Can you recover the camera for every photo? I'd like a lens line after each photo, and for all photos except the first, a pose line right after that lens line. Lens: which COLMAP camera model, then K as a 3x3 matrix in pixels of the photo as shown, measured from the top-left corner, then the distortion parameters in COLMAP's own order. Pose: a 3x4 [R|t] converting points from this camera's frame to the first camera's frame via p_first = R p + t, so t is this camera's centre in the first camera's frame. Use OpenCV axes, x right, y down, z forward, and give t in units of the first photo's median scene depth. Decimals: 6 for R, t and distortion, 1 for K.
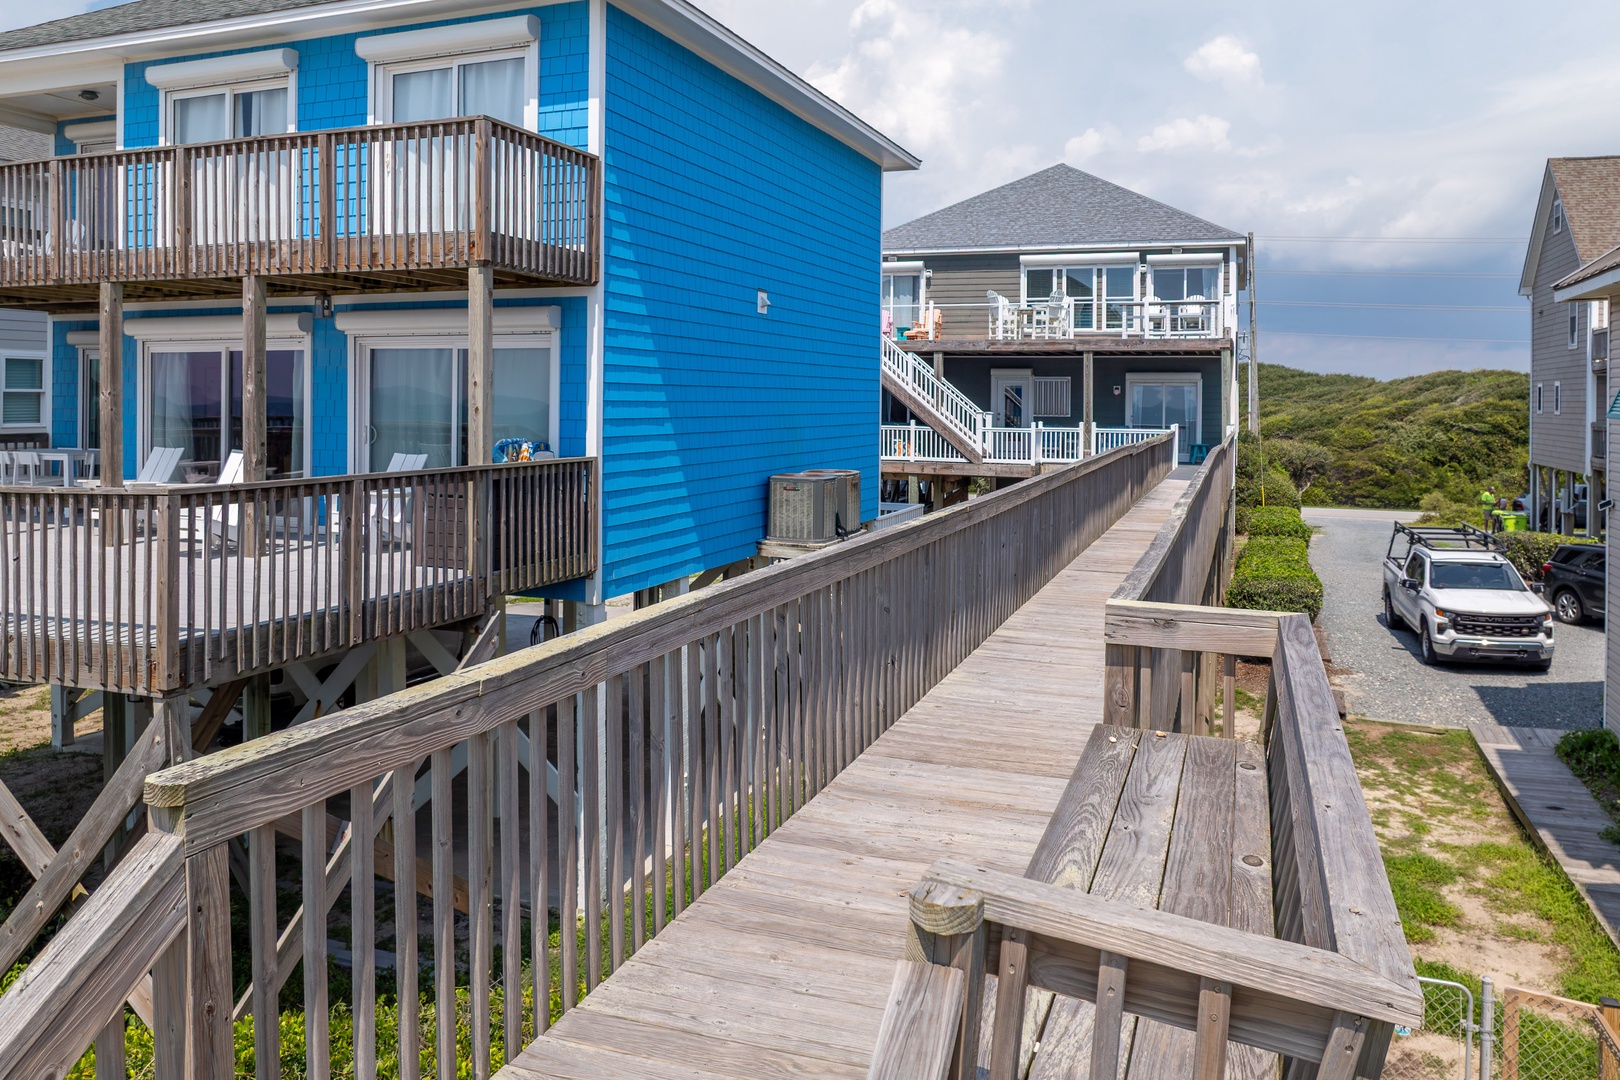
lens RADIAL K [[1204.1, 0, 818.2], [0, 1204.1, 377.8], [0, 0, 1]] dist [-0.034033, -0.002518]
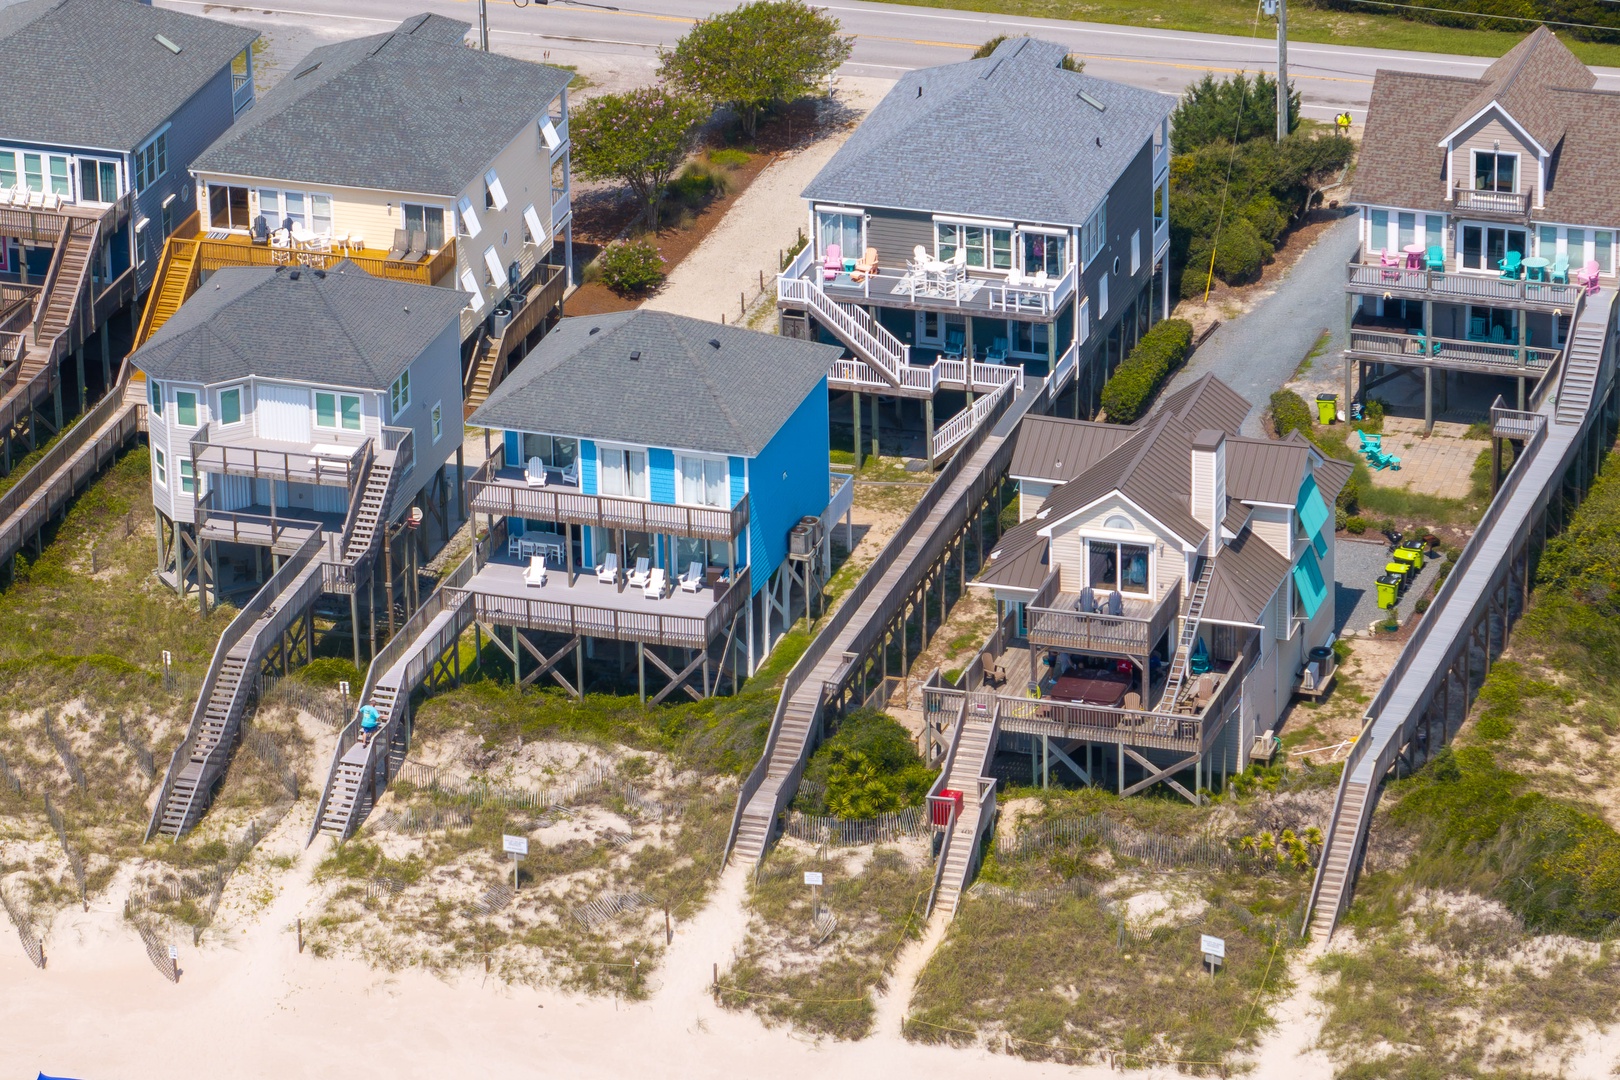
lens RADIAL K [[8110.3, 0, 812.2], [0, 8110.3, 861.2], [0, 0, 1]] dist [-0.031309, 18.536514]
pose [[0.998918, -0.043718, 0.015837, -0.157193], [0.031649, 0.888779, 0.457243, -3.888106], [-0.034065, -0.456247, 0.889201, -7.988079]]
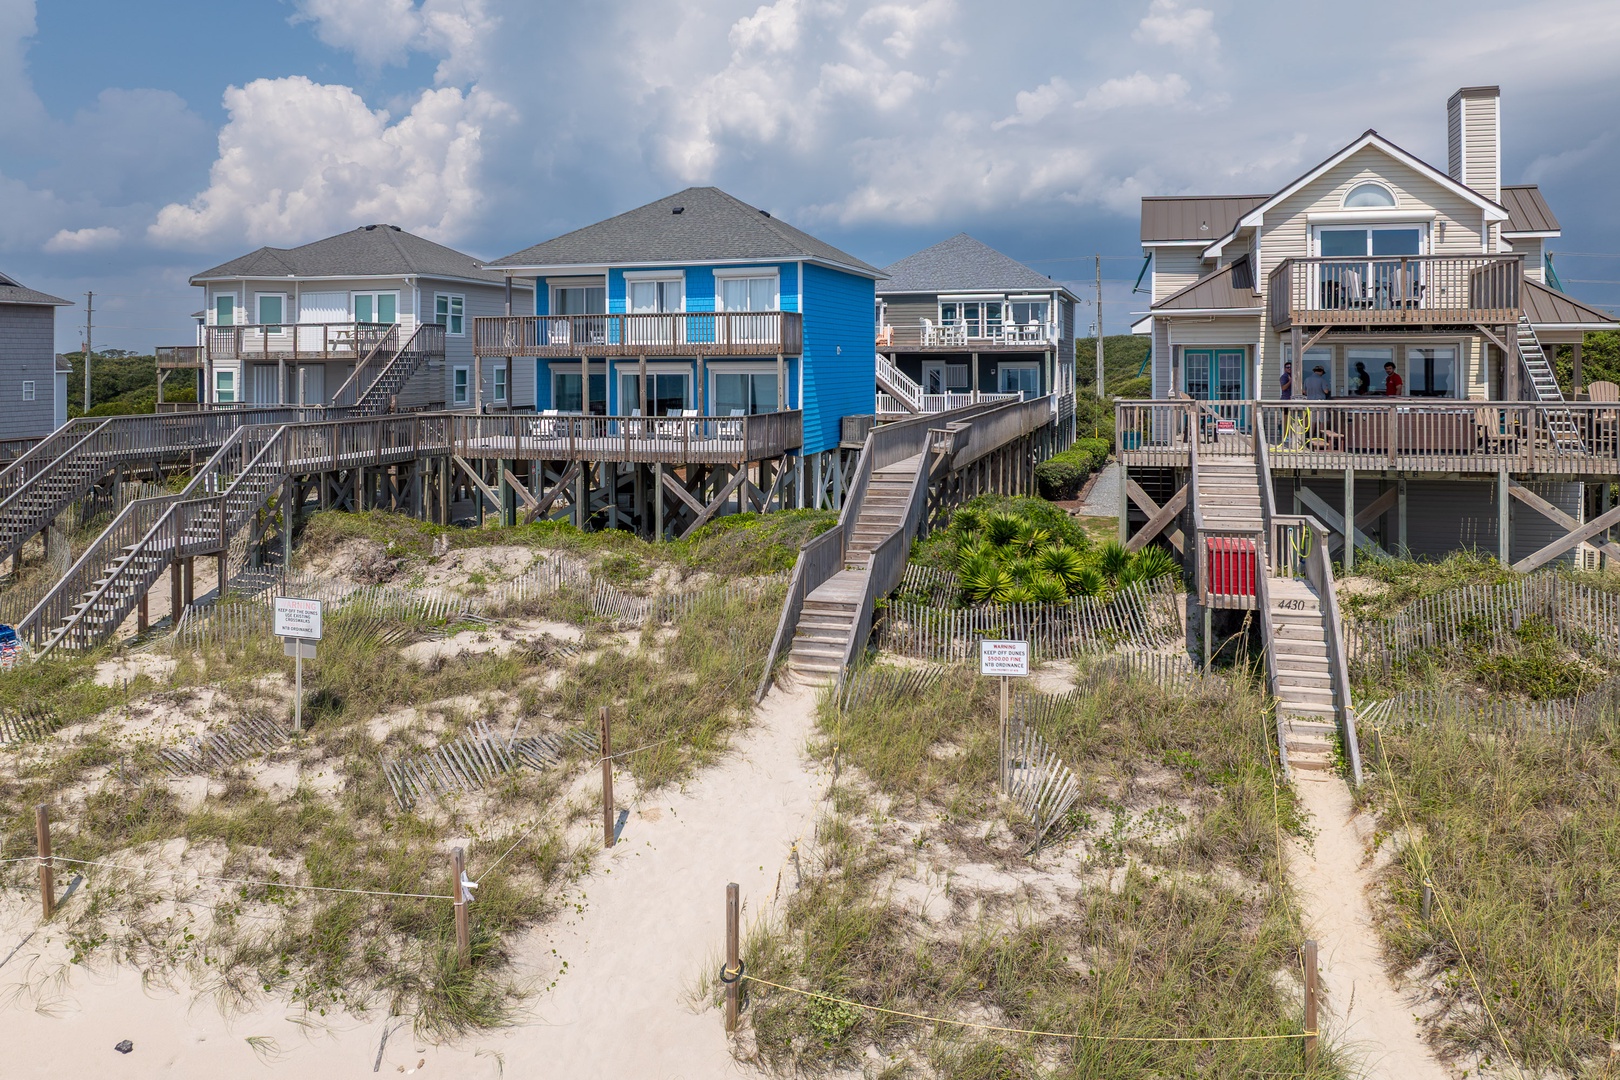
lens RADIAL K [[1204.1, 0, 818.2], [0, 1204.1, 377.8], [0, 0, 1]] dist [-0.034033, -0.002518]
pose [[0.997851, -0.017659, 0.063098, -0.123148], [0.015713, 0.999390, 0.031198, -0.041229], [-0.063611, -0.030139, 0.997520, -0.769463]]
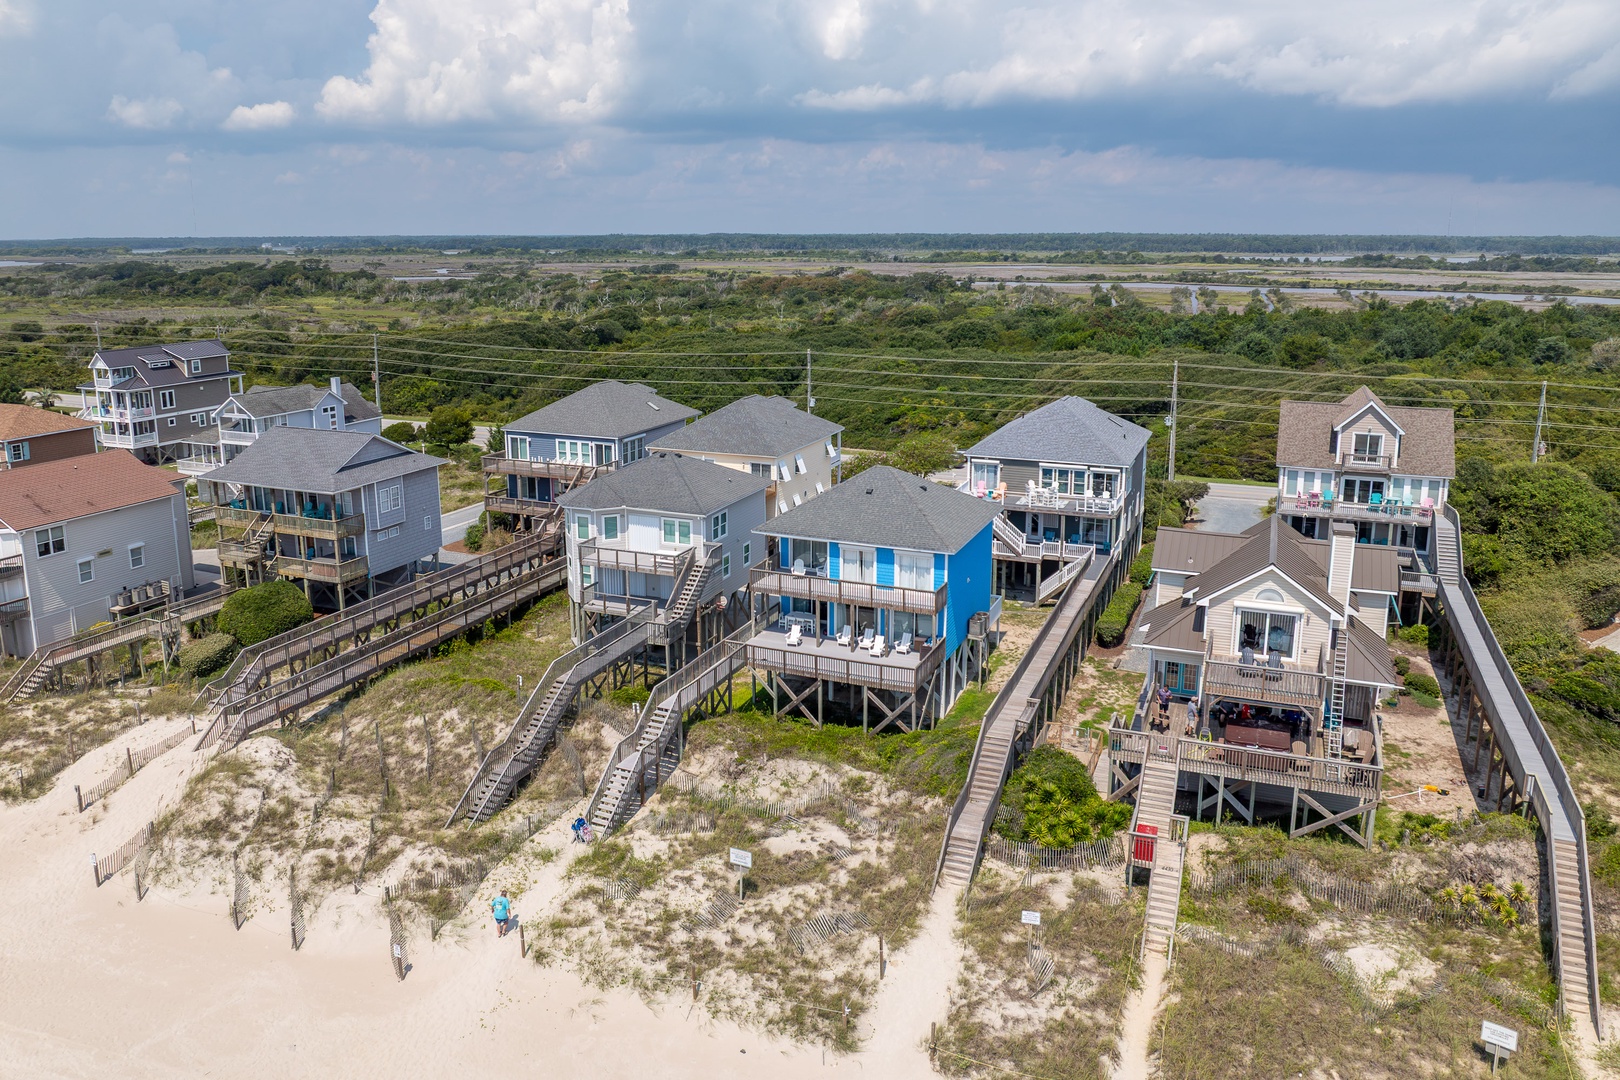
lens RADIAL K [[1157.7, 0, 812.5], [0, 1157.7, 471.9], [0, 0, 1]] dist [-0.041420, -0.002261]
pose [[0.998815, -0.004045, -0.048510, -0.188916], [0.014701, 0.975077, 0.221380, -0.640906], [0.046405, -0.221831, 0.973980, -1.380536]]
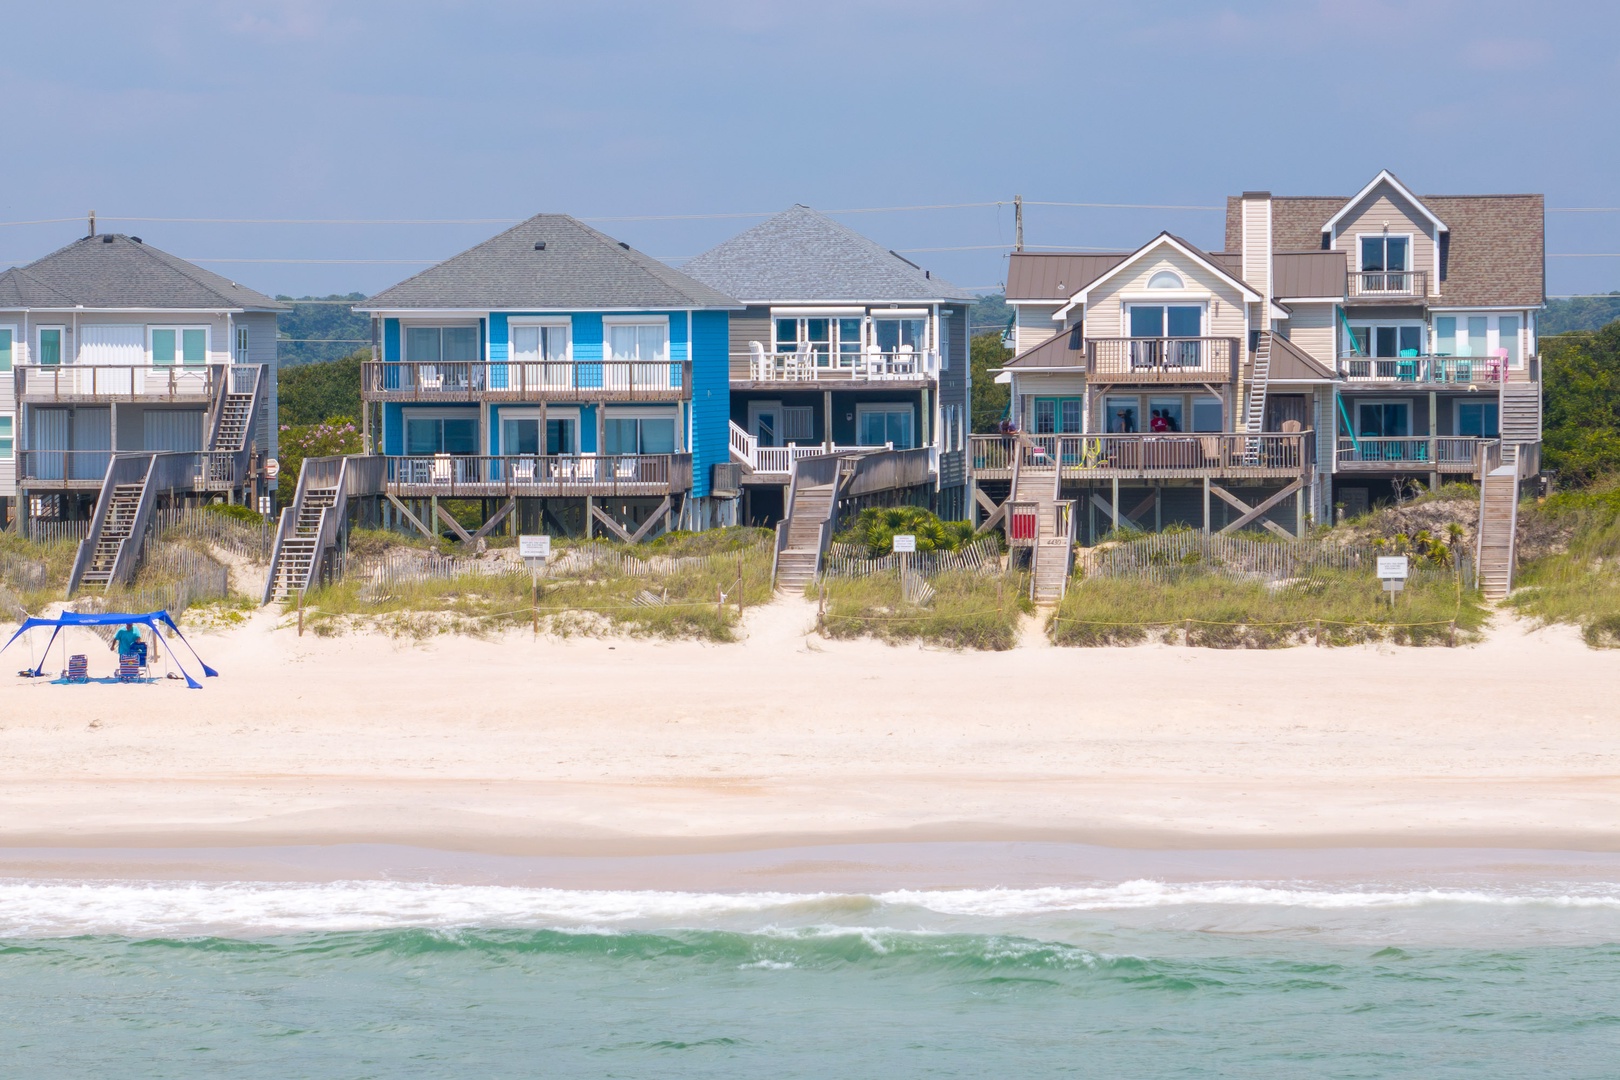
lens RADIAL K [[8110.3, 0, 812.2], [0, 8110.3, 861.2], [0, 0, 1]] dist [-0.031309, 18.536514]
pose [[0.972048, -0.031715, 0.232631, -1.816874], [0.012827, 0.996528, 0.082260, -0.230013], [-0.234432, -0.076977, 0.969080, -7.409882]]
